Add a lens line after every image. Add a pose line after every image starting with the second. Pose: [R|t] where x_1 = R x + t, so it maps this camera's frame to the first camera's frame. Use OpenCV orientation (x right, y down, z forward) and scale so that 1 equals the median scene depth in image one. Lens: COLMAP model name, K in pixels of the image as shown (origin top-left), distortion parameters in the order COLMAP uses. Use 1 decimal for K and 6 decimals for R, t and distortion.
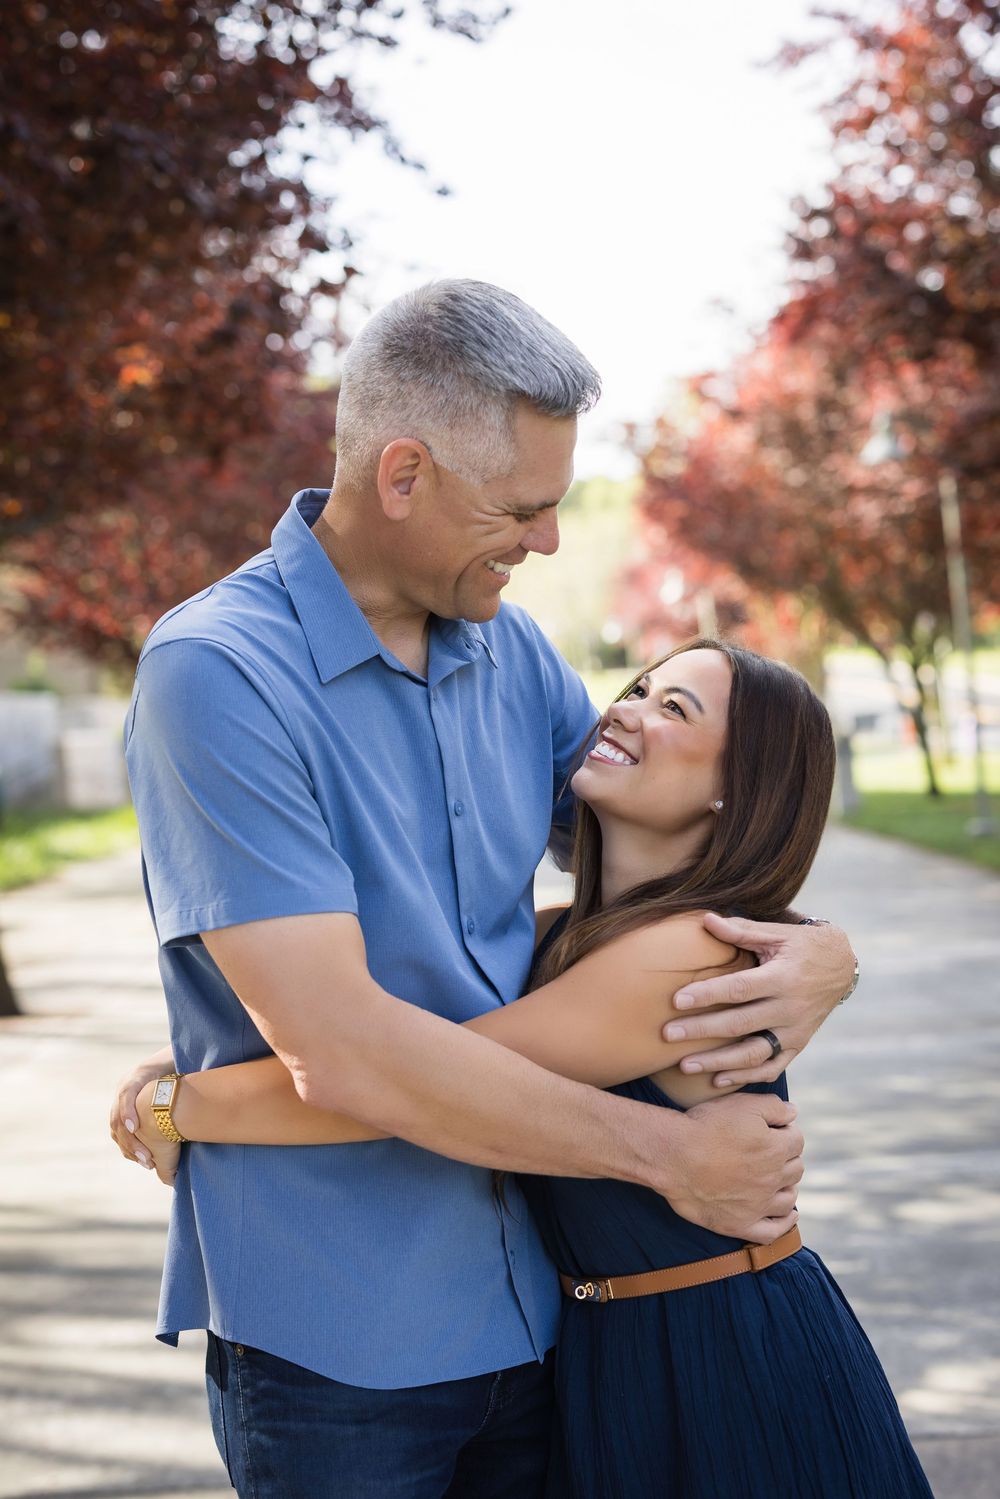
lens RADIAL K [[2049.1, 0, 500.0], [0, 2049.1, 749.5], [0, 0, 1]] dist [0.025847, 0.043490]
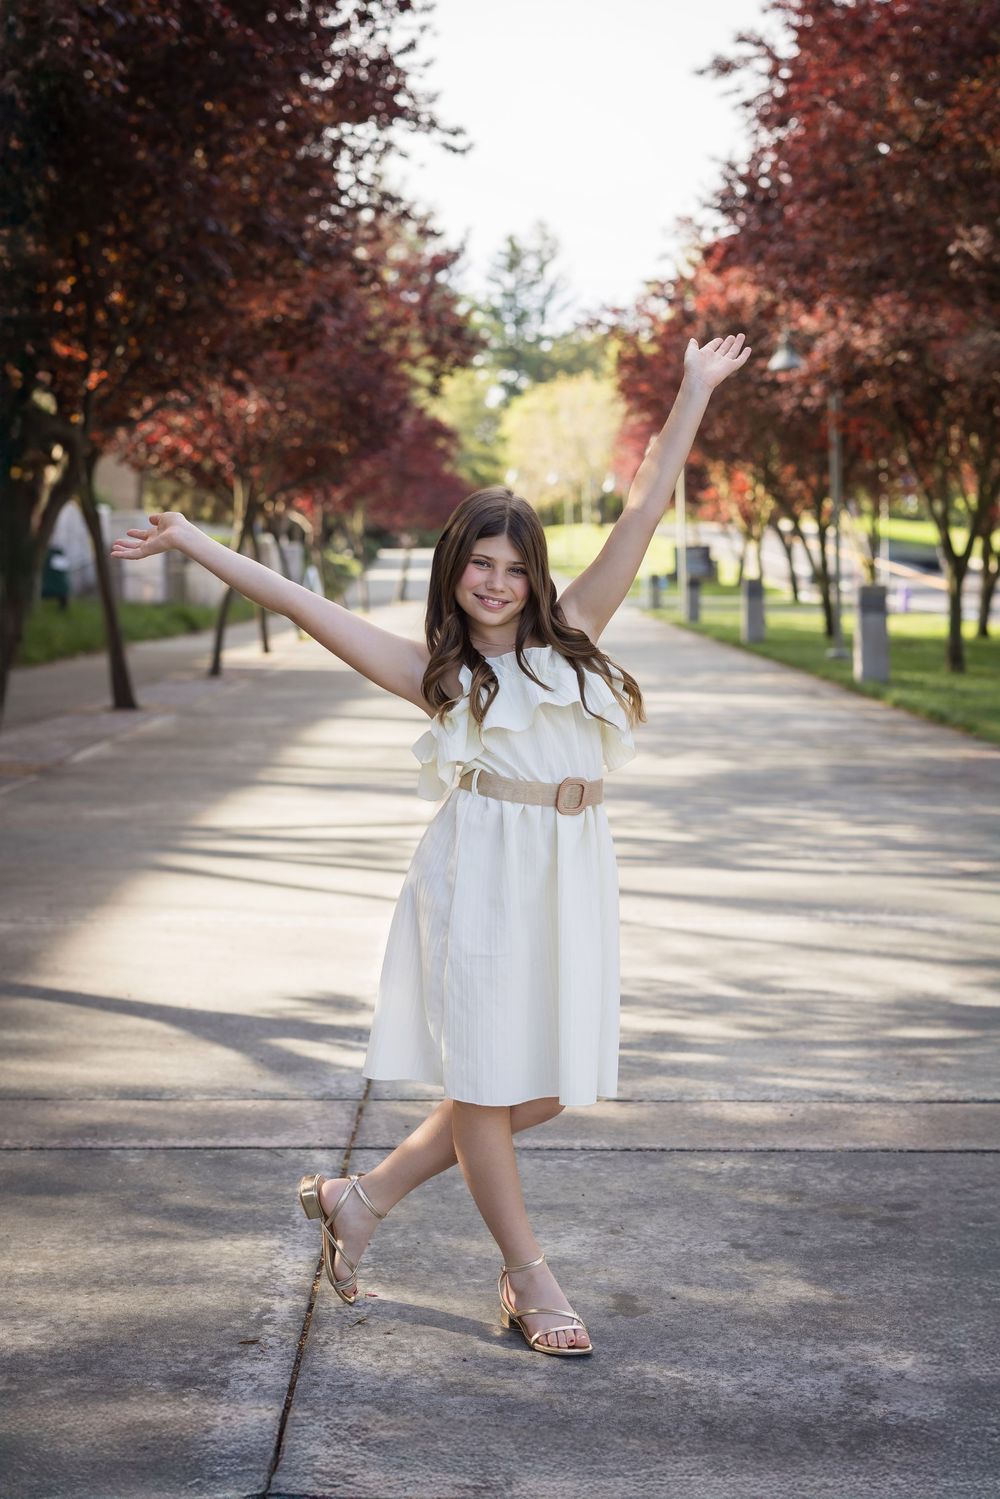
lens RADIAL K [[2097.3, 0, 500.0], [0, 2097.3, 749.5], [0, 0, 1]] dist [0.023696, -0.757784]
pose [[0.997427, 0.071490, -0.005411, 0.036791], [-0.070914, 0.994861, 0.072269, 0.020854], [0.010549, -0.071700, 0.997370, -0.409330]]
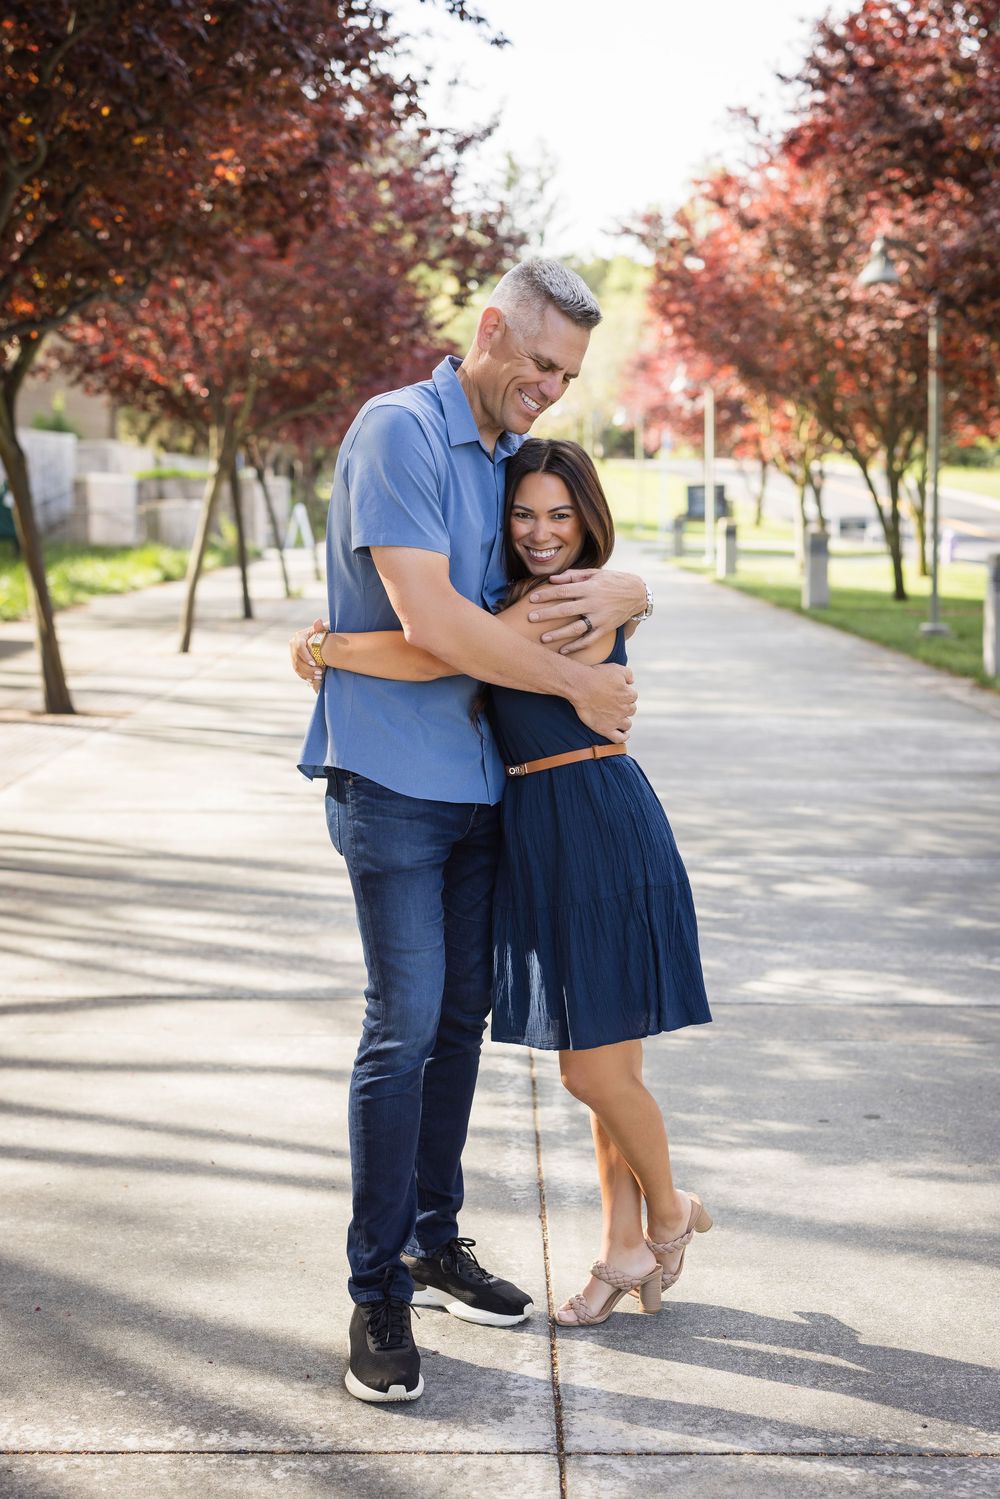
lens RADIAL K [[2049.1, 0, 500.0], [0, 2049.1, 749.5], [0, 0, 1]] dist [0.025847, 0.043490]
pose [[0.996573, 0.082314, 0.008122, -0.000027], [-0.082709, 0.990727, 0.107791, 0.003396], [0.000826, -0.108093, 0.994140, -0.105158]]
